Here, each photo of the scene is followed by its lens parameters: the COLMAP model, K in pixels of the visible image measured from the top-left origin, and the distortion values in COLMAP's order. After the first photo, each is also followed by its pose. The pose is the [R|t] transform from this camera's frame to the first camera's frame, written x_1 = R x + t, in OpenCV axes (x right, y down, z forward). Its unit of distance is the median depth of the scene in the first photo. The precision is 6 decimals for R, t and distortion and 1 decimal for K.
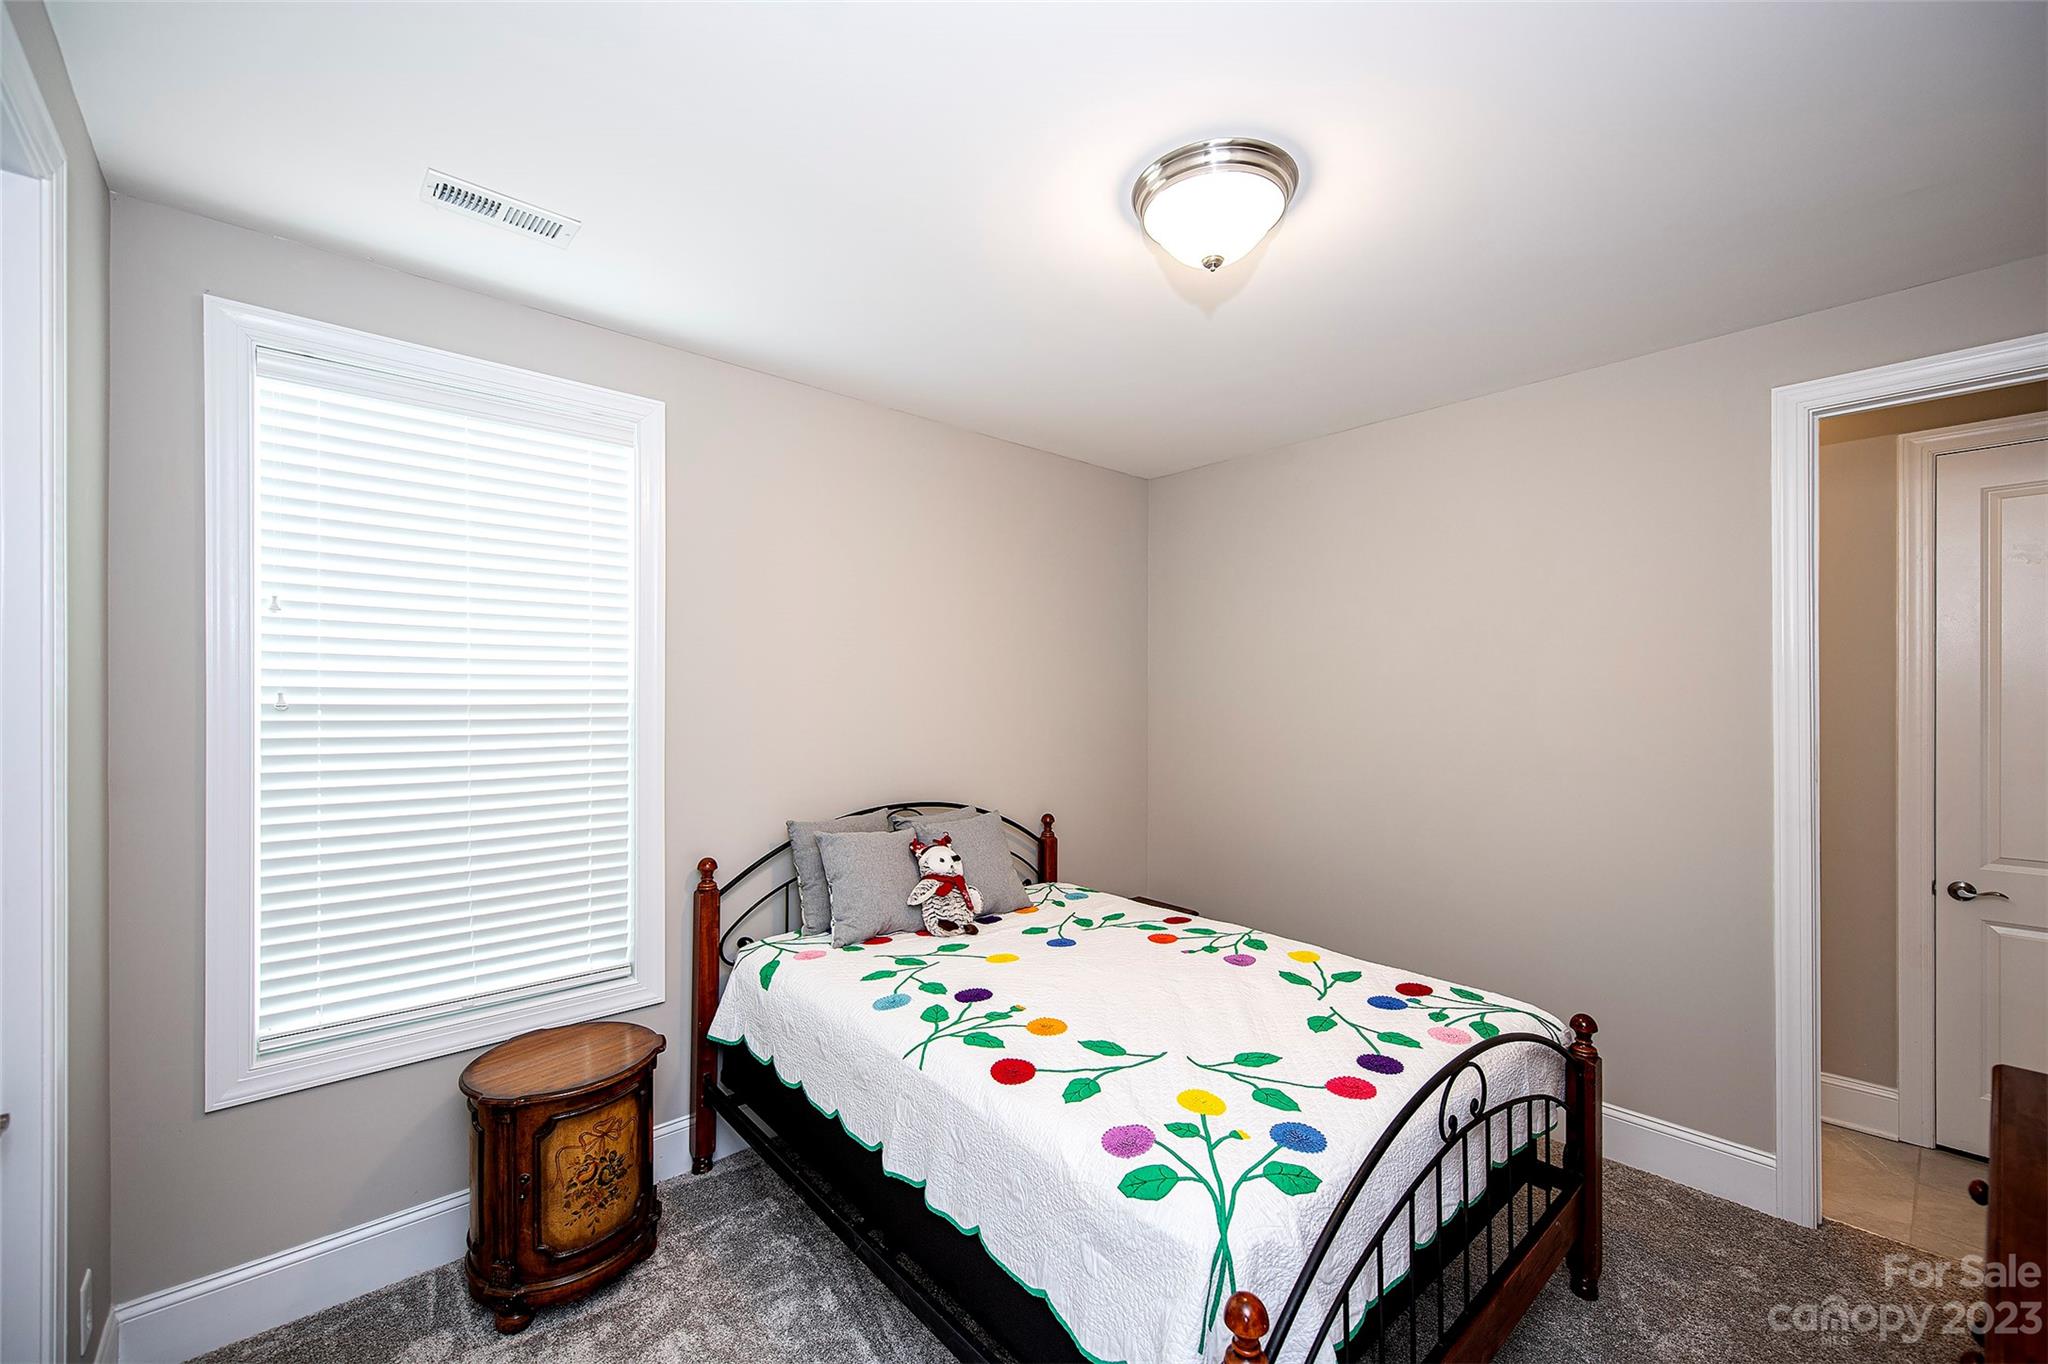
lens RADIAL K [[820.0, 0, 1034.2], [0, 820.0, 694.0], [0, 0, 1]] dist [0.006896, -0.001661]
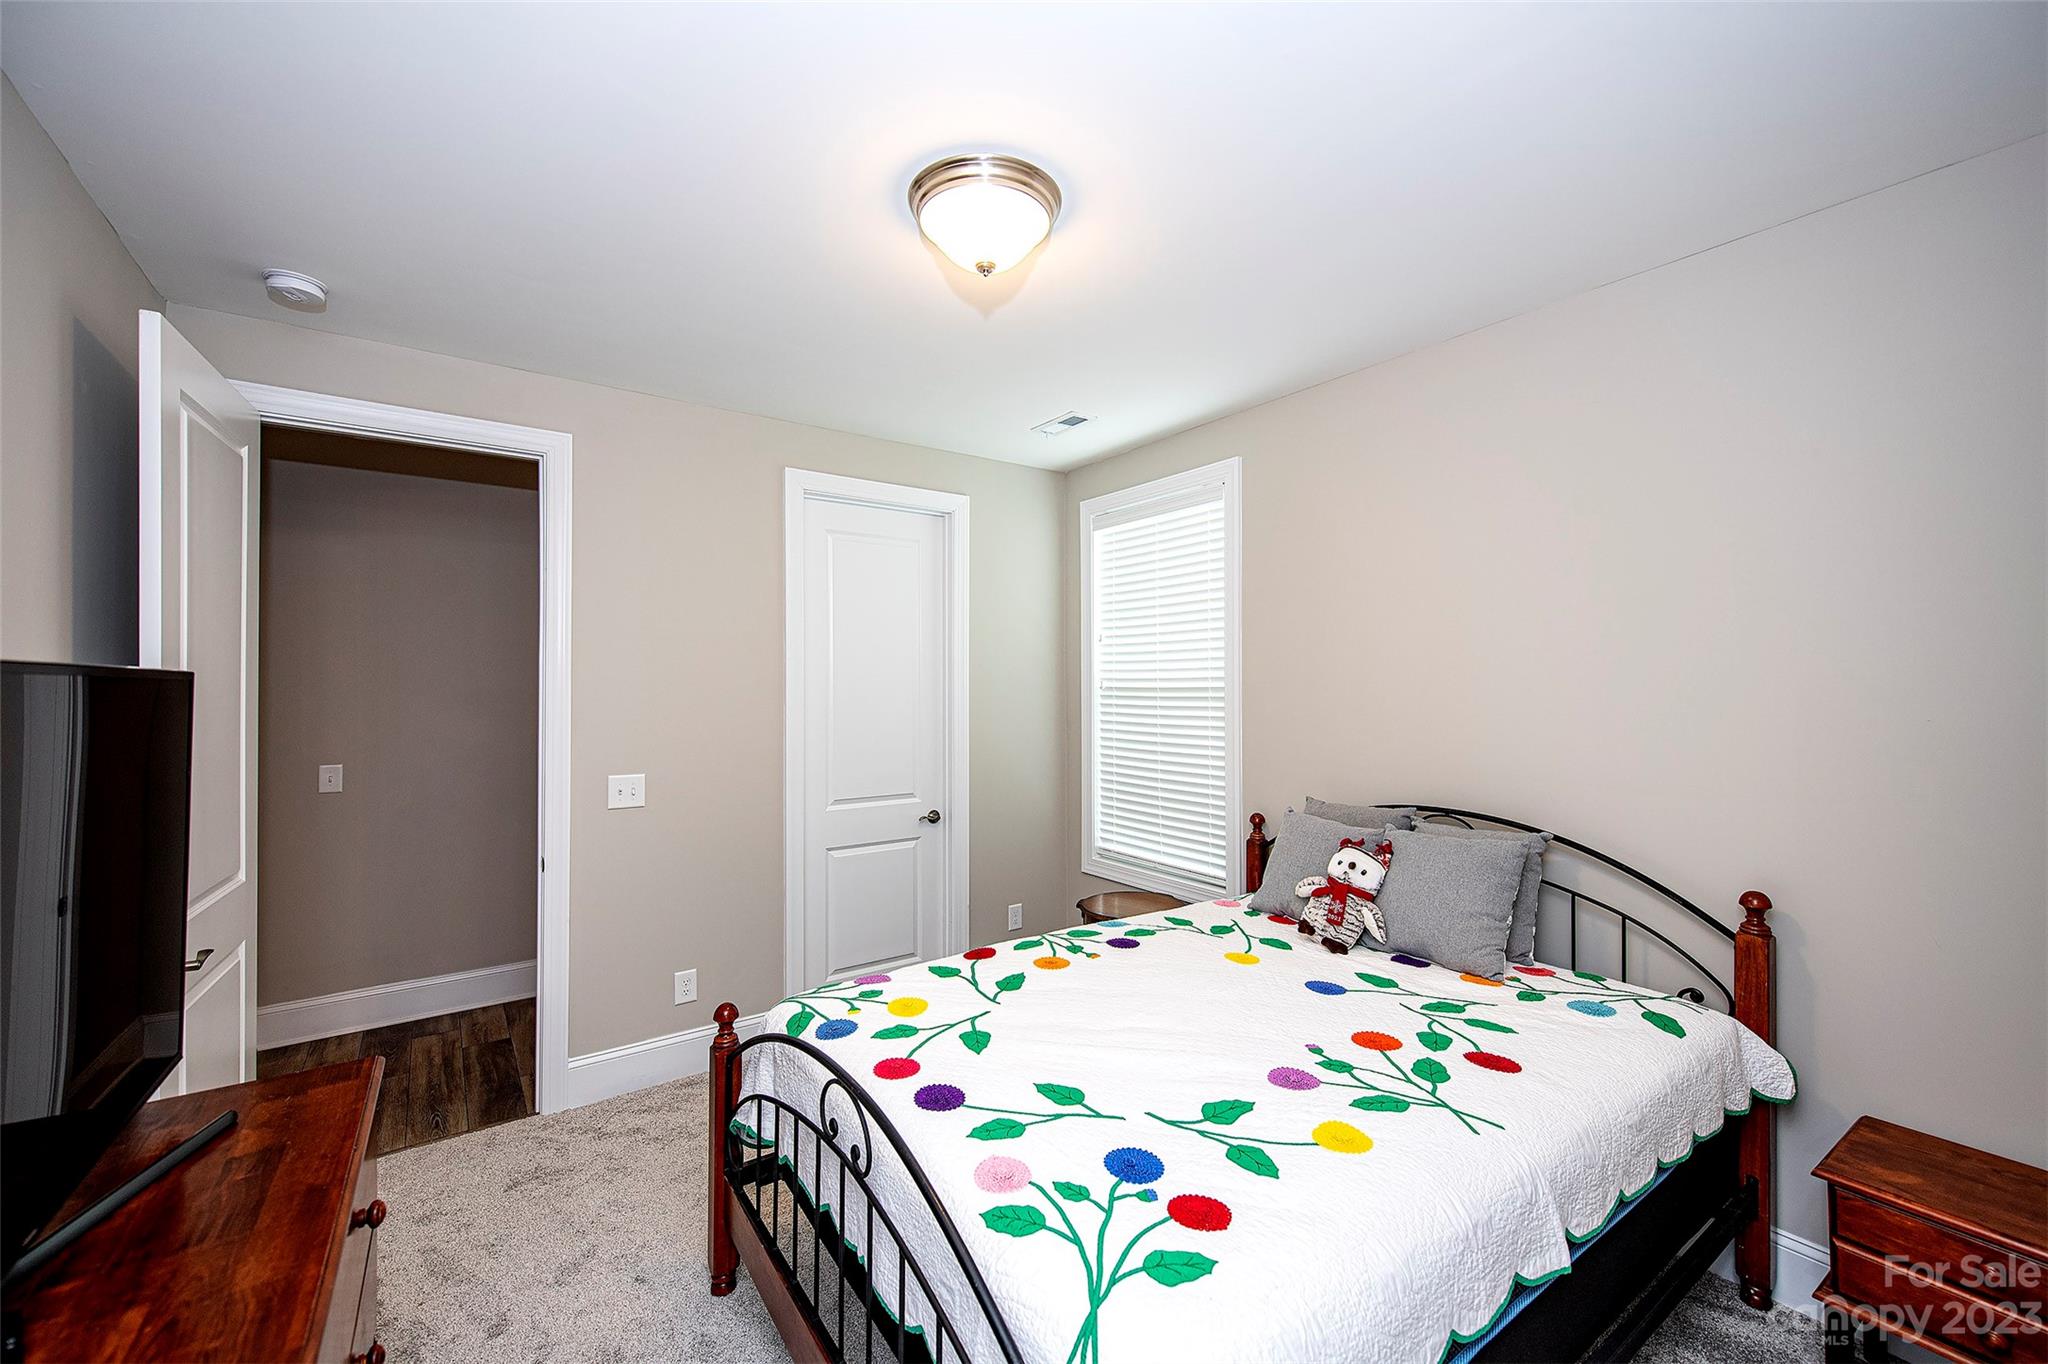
lens RADIAL K [[820.0, 0, 1033.4], [0, 820.0, 680.7], [0, 0, 1]] dist [0.006896, -0.001661]
pose [[-0.109757, -0.003996, -0.993950, 1.004298], [0.006221, 0.999970, -0.004707, 0.005274], [0.993939, -0.006700, -0.109729, 0.935183]]
